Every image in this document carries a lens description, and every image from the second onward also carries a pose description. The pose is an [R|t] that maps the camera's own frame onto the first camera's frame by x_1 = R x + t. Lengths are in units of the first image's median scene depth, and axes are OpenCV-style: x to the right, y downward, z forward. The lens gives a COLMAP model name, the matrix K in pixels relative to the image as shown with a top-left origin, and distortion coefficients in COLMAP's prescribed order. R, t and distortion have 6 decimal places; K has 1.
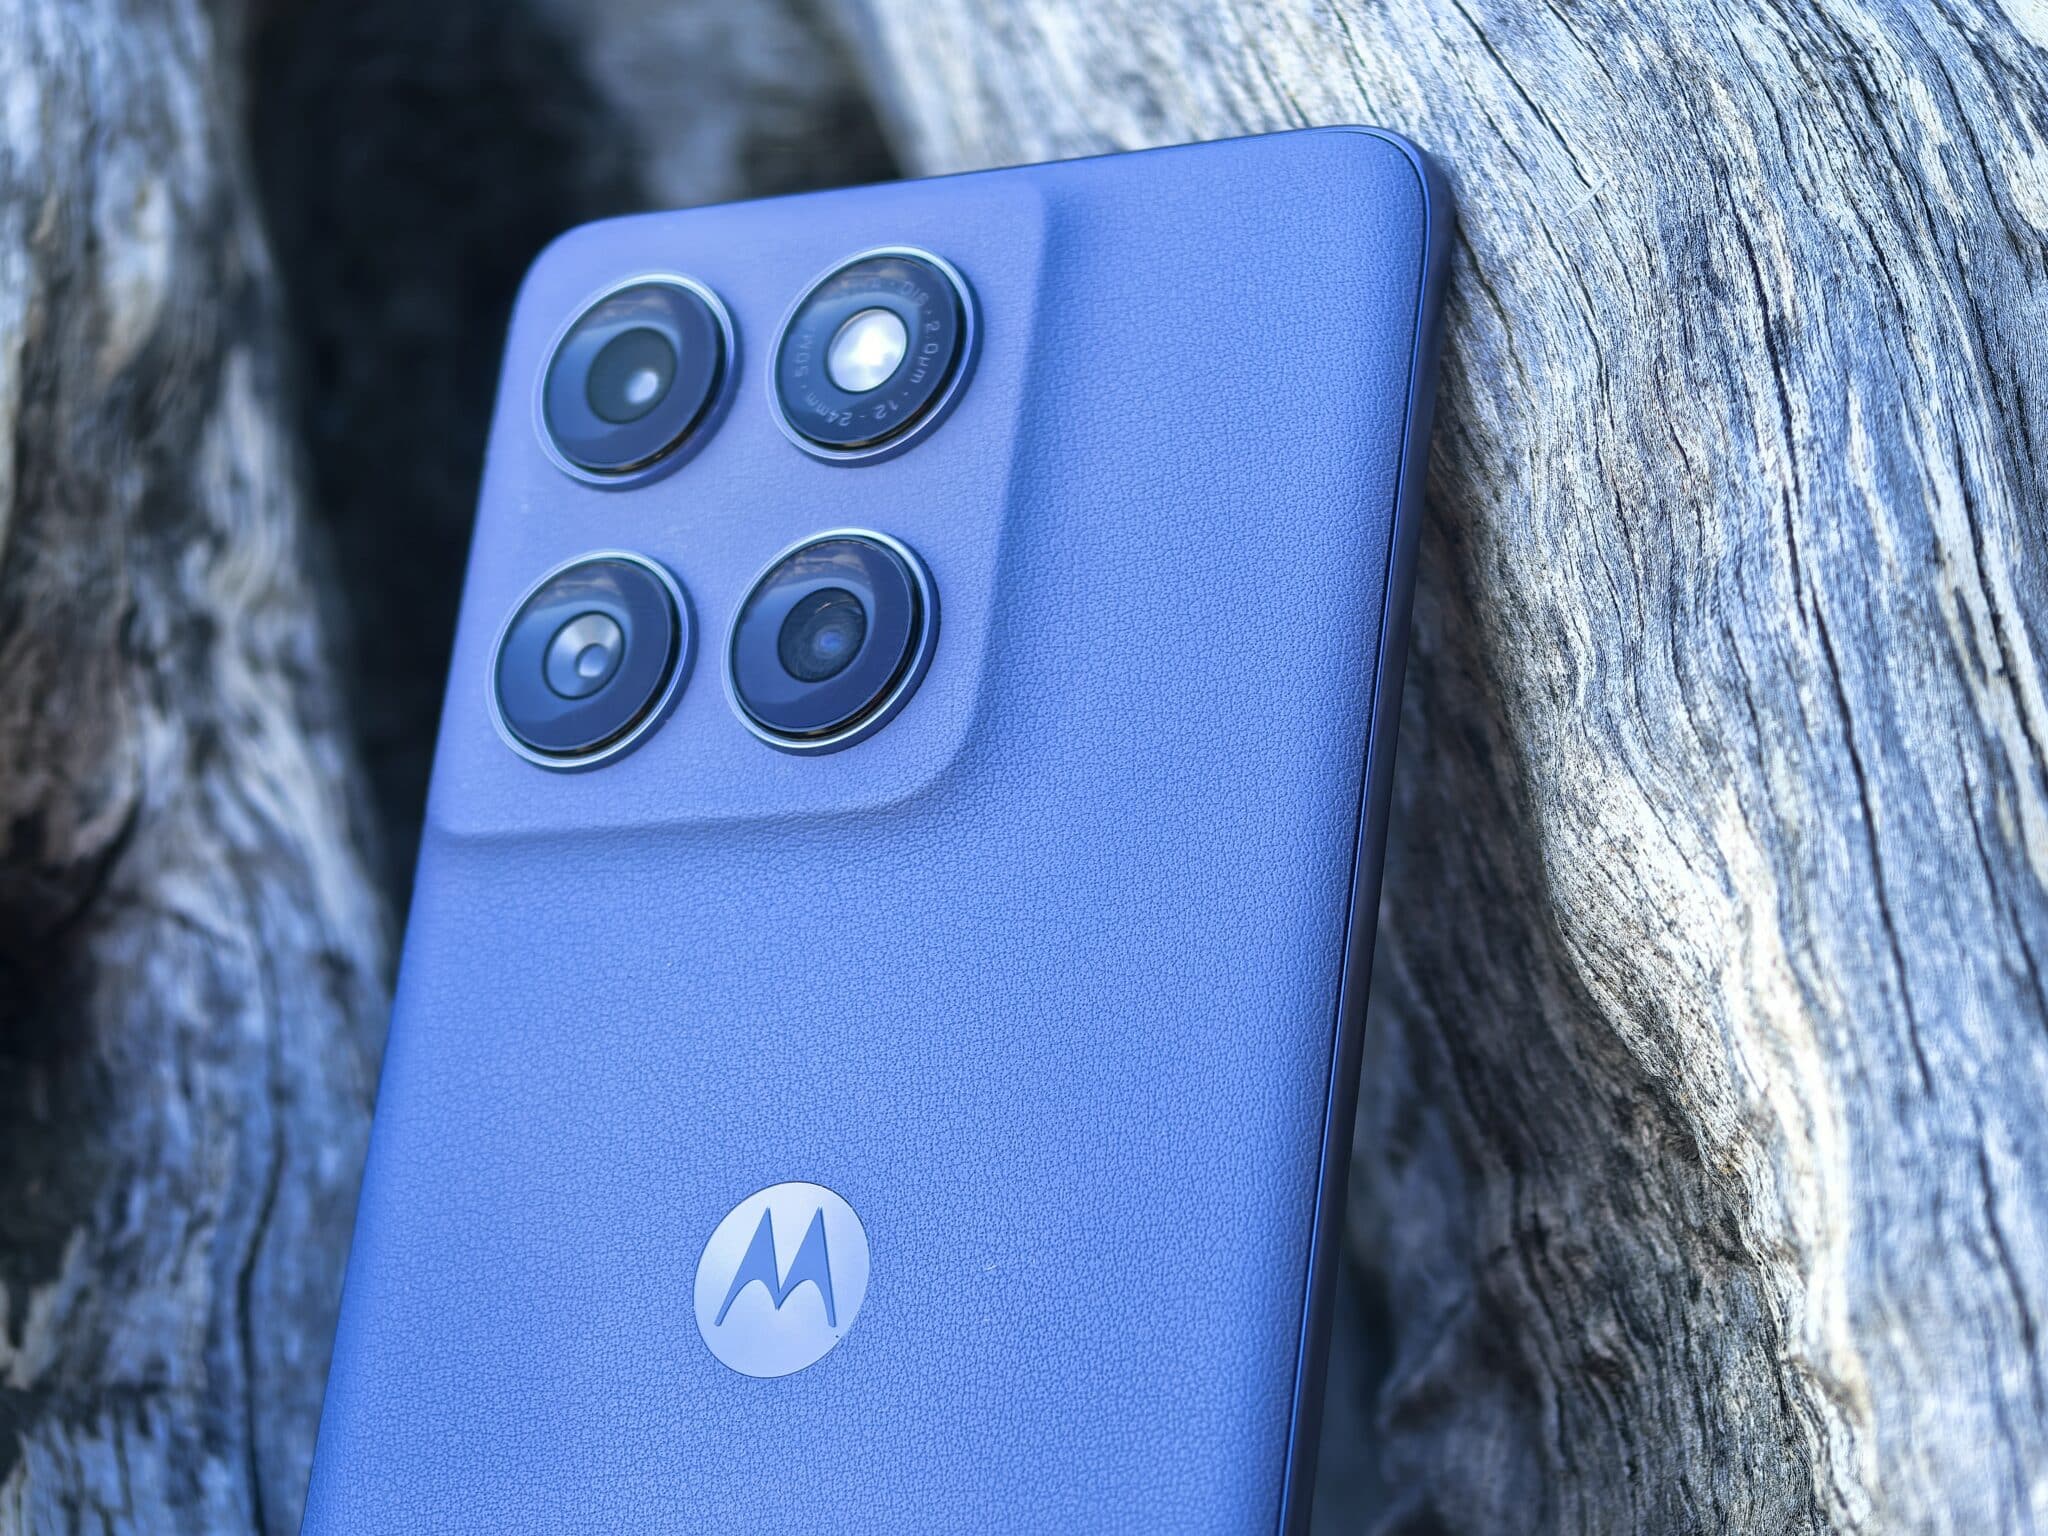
lens RADIAL K [[5634.9, 0, 1031.8], [0, 5634.9, 766.1], [0, 0, 1]] dist [0.032125, 0.000000]
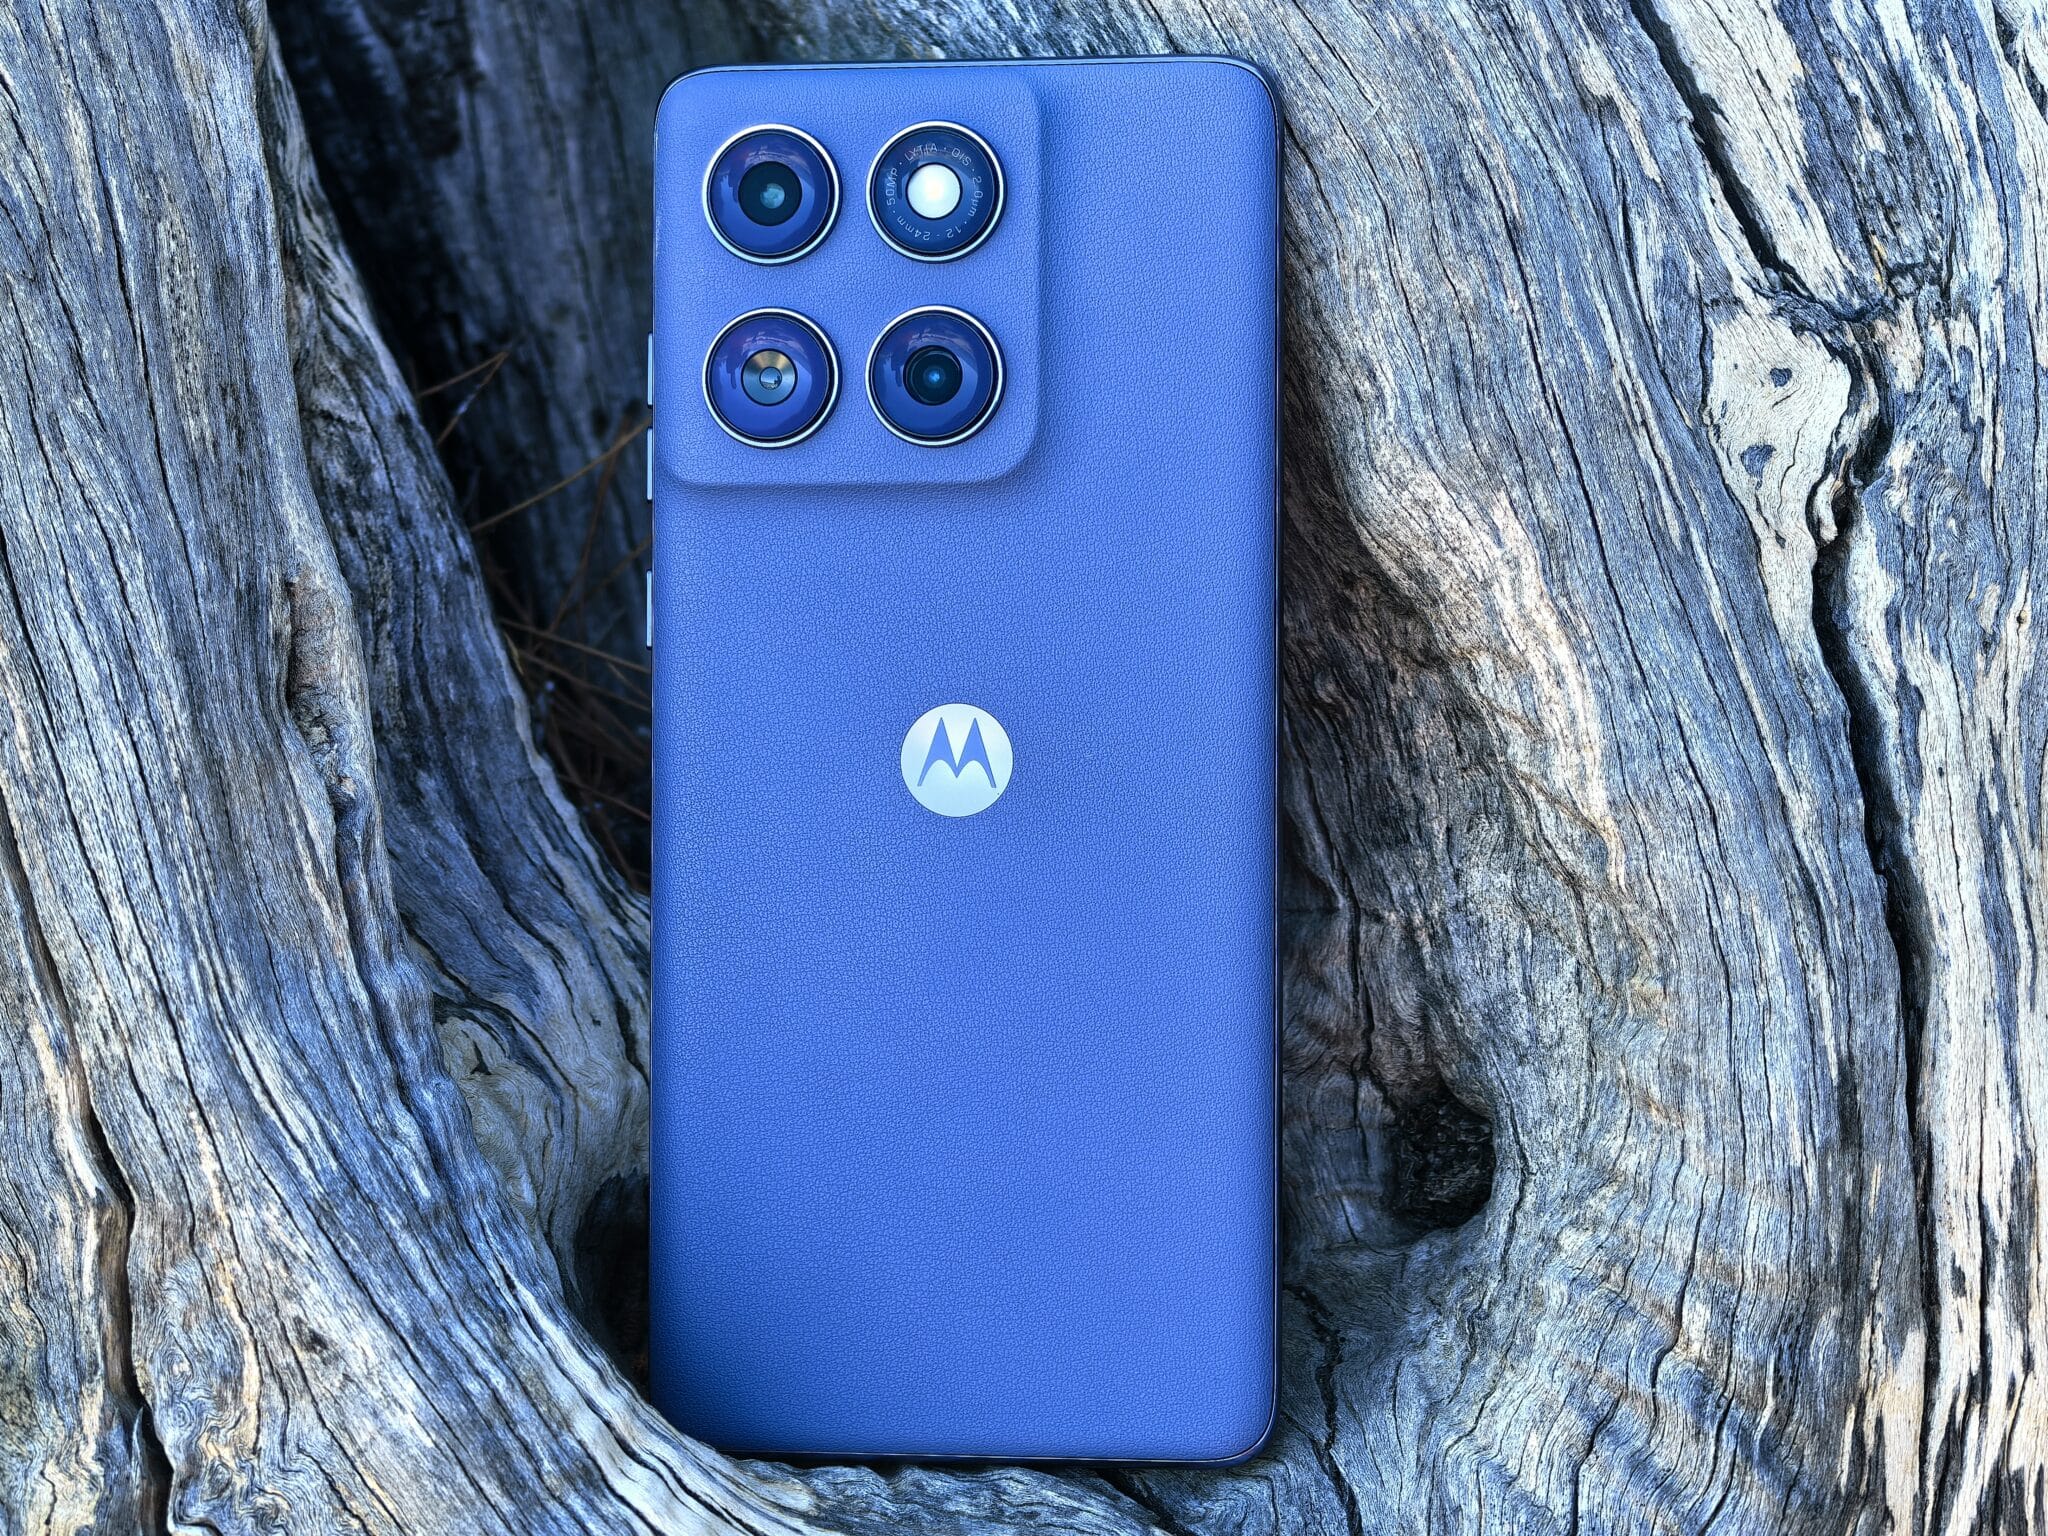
lens RADIAL K [[5634.9, 0, 1018.9], [0, 5634.9, 768.0], [0, 0, 1]] dist [0.032125, 0.000000]
pose [[0.941586, -0.120210, 0.314586, -0.594834], [0.001181, 0.935297, 0.353862, -0.544383], [-0.336770, -0.332820, 0.880805, -0.584144]]
